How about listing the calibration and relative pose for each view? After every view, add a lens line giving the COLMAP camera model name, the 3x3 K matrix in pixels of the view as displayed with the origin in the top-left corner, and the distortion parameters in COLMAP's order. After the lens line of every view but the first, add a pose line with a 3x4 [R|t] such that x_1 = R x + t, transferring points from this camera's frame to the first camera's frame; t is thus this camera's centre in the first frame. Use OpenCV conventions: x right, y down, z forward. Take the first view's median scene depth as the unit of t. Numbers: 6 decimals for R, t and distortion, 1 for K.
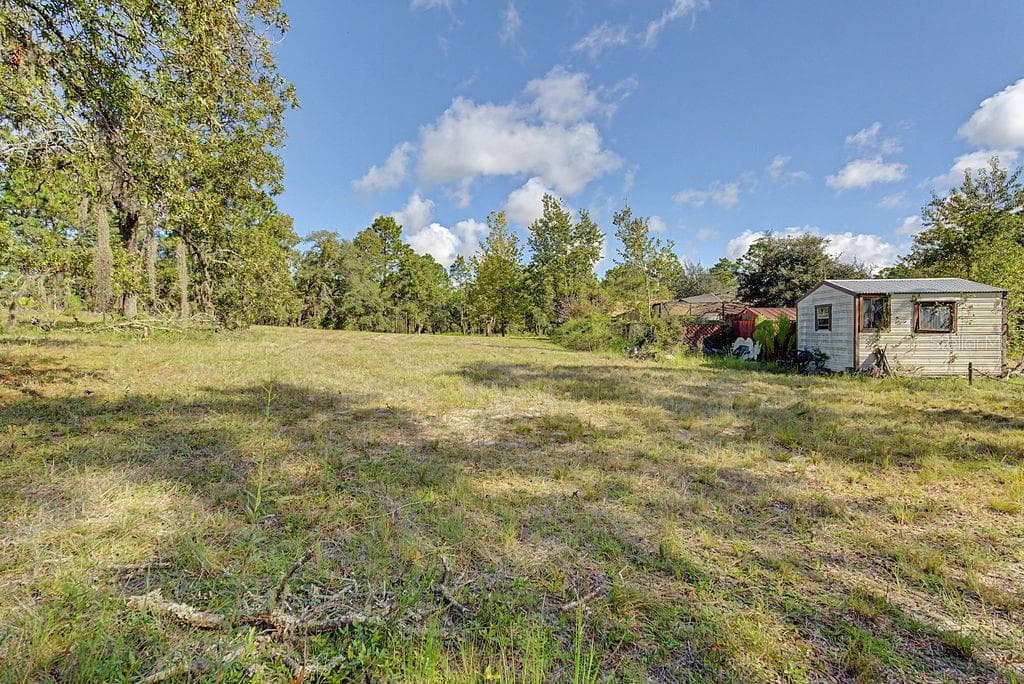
lens RADIAL K [[753.7, 0, 512.0], [0, 753.7, 326.2], [0, 0, 1]] dist [0.004566, -0.001872]
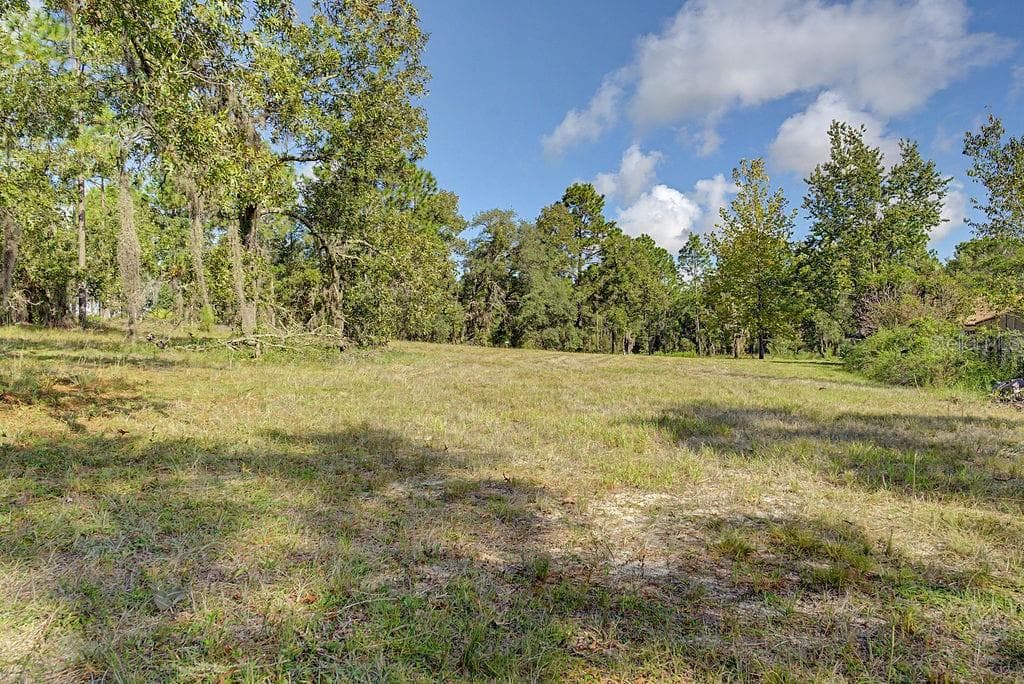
lens RADIAL K [[753.7, 0, 512.0], [0, 753.7, 326.2], [0, 0, 1]] dist [0.004566, -0.001872]
pose [[0.900423, -0.012018, -0.434850, 0.074947], [0.001184, 0.999682, -0.025177, 0.002299], [0.435015, 0.022155, 0.900151, 0.362903]]
